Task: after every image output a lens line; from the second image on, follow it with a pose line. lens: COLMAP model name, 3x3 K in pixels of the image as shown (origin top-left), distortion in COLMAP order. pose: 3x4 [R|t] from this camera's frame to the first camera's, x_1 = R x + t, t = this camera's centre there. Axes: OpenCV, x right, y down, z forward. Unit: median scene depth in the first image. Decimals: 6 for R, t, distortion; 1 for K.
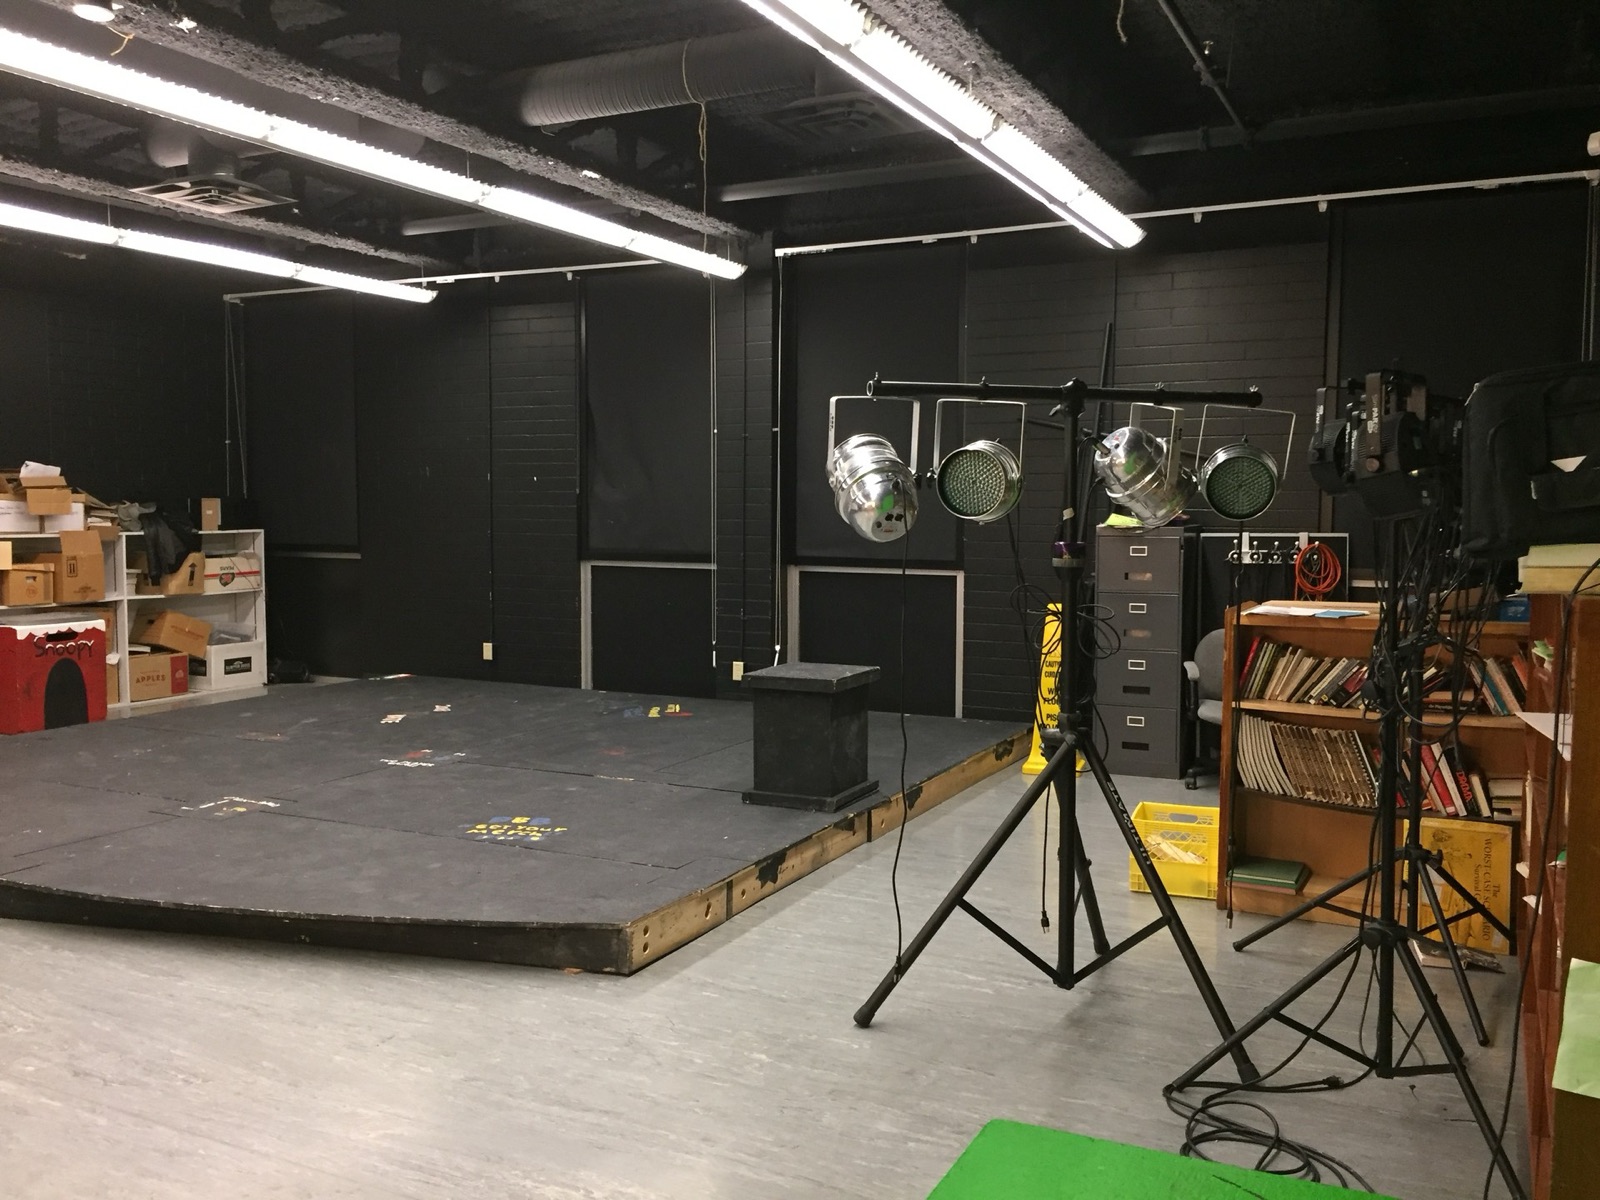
lens RADIAL K [[1366.1, 0, 800.0], [0, 1366.1, 600.0], [0, 0, 1]] dist [-0.000472, 0.000351]
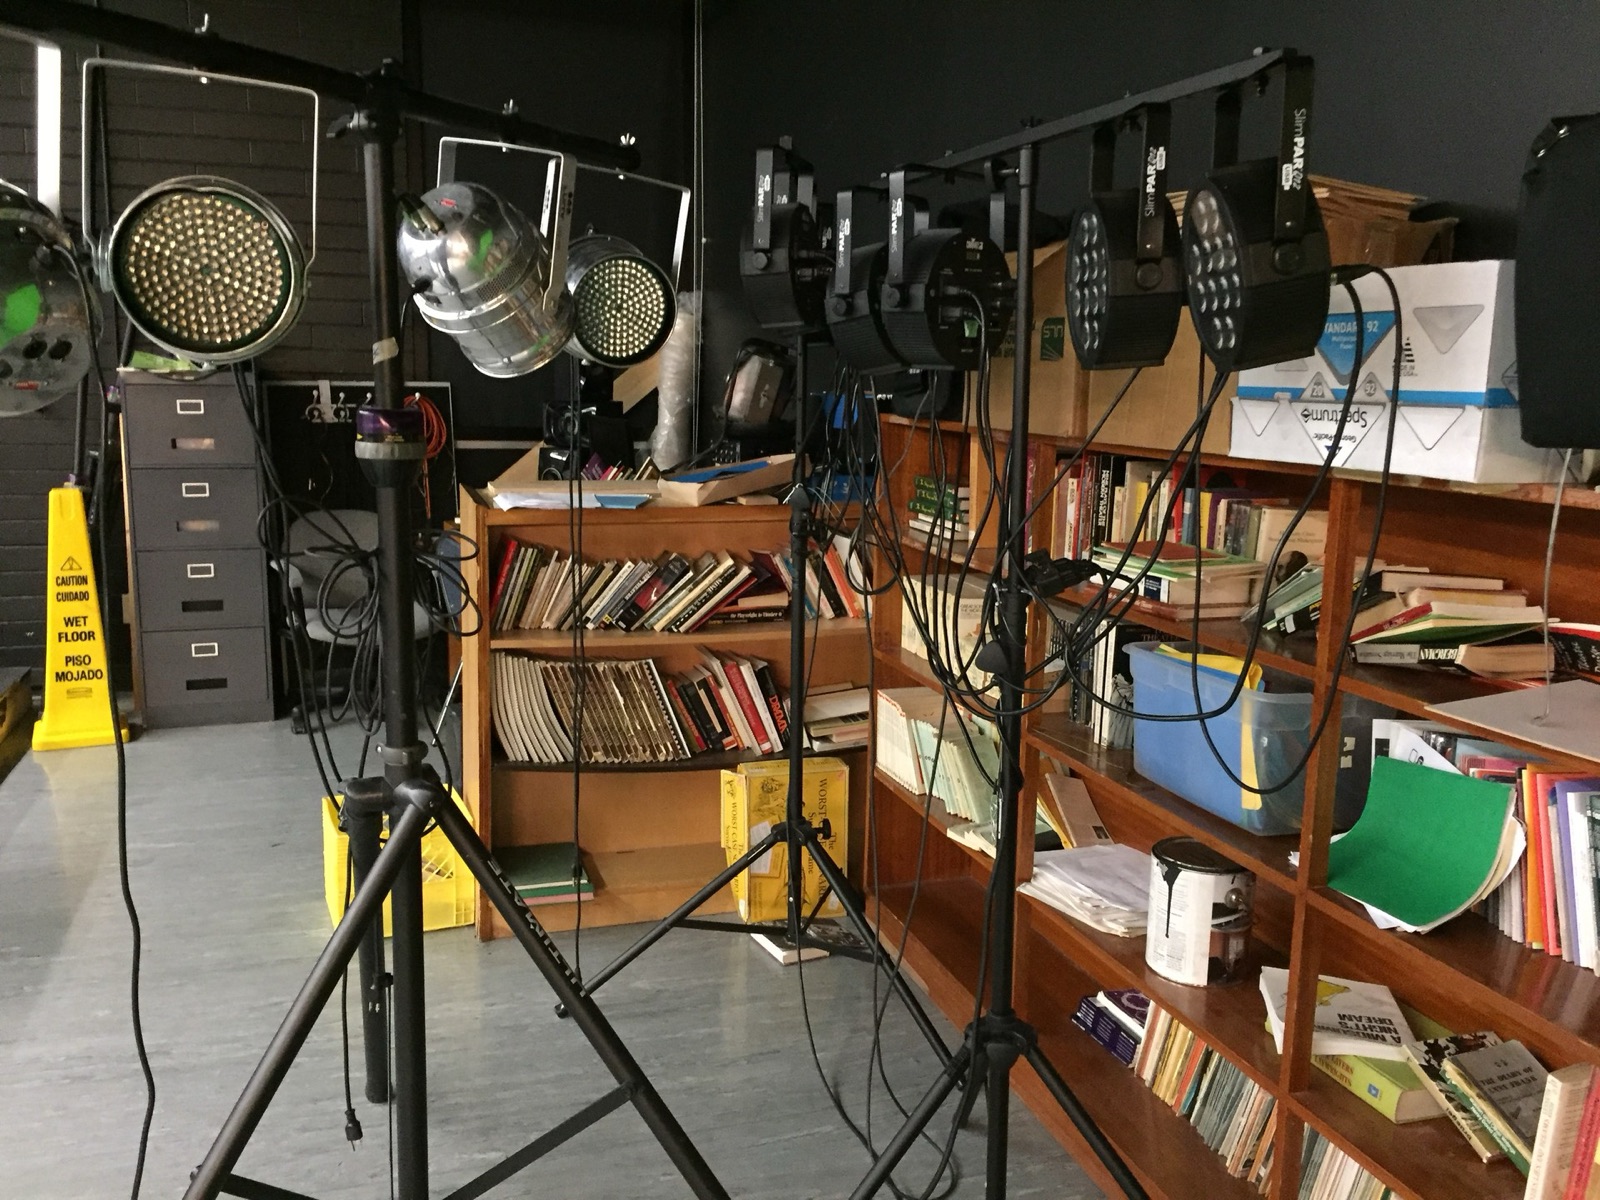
lens RADIAL K [[1362.6, 0, 800.0], [0, 1362.6, 600.0], [0, 0, 1]] dist [0.055497, 0.003759]
pose [[0.714738, -0.108202, 0.690971, -0.035813], [0.030265, 0.991820, 0.124006, -0.023998], [-0.698737, -0.067720, 0.712166, 0.423184]]
